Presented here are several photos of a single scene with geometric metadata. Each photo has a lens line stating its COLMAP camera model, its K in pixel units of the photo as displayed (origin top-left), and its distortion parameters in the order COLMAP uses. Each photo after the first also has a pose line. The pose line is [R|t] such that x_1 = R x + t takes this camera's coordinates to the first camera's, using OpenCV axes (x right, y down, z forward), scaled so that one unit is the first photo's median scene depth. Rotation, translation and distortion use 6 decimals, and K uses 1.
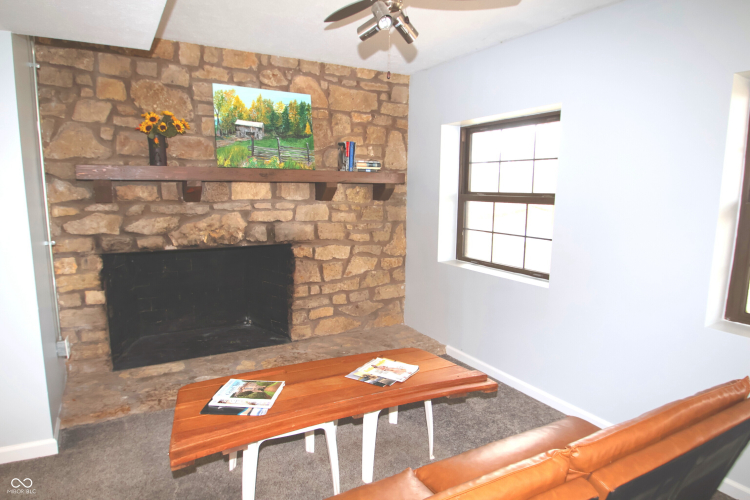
lens RADIAL K [[458.1, 0, 379.3], [0, 458.1, 259.3], [0, 0, 1]] dist [-0.023351, 0.000682]
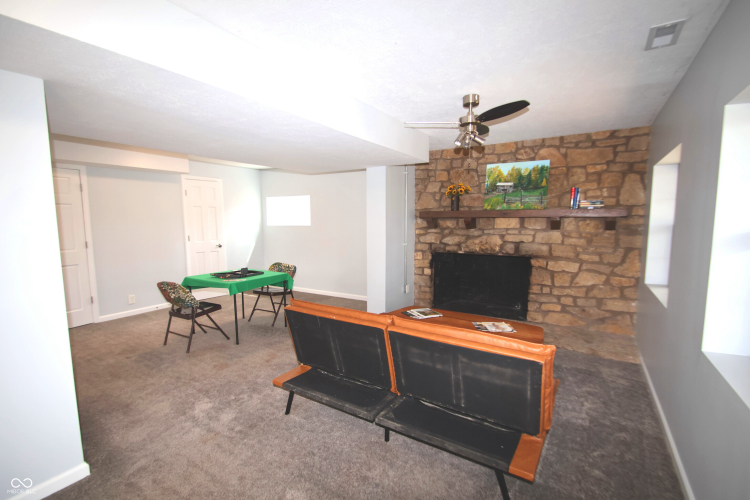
lens RADIAL K [[354.7, 0, 372.2], [0, 354.7, 257.4], [0, 0, 1]] dist [0.013637, 0.000159]
pose [[0.464716, 0.080746, -0.881771, 0.623627], [-0.133274, 0.990867, 0.020497, 0.014255], [0.875373, 0.107992, 0.471233, -0.034539]]
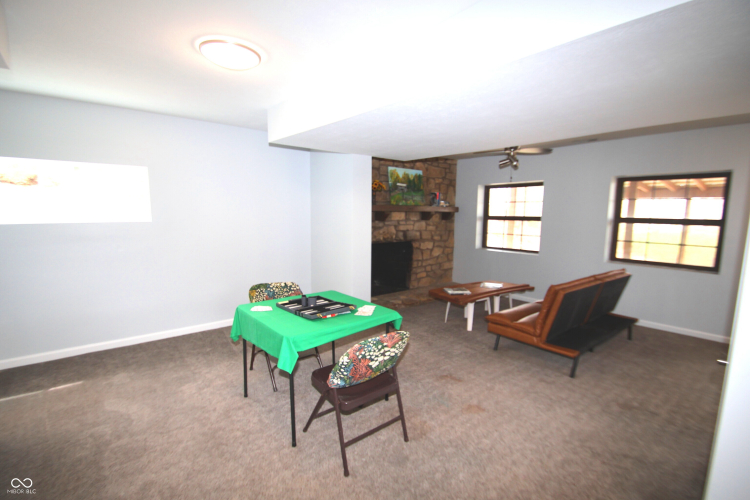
lens RADIAL K [[354.7, 0, 374.1], [0, 354.7, 255.3], [0, 0, 1]] dist [0.013637, 0.000159]
pose [[0.986283, -0.023201, 0.163423, -0.631195], [0.028665, 0.999103, -0.031154, 0.076737], [-0.162554, 0.035411, 0.986064, -0.563422]]
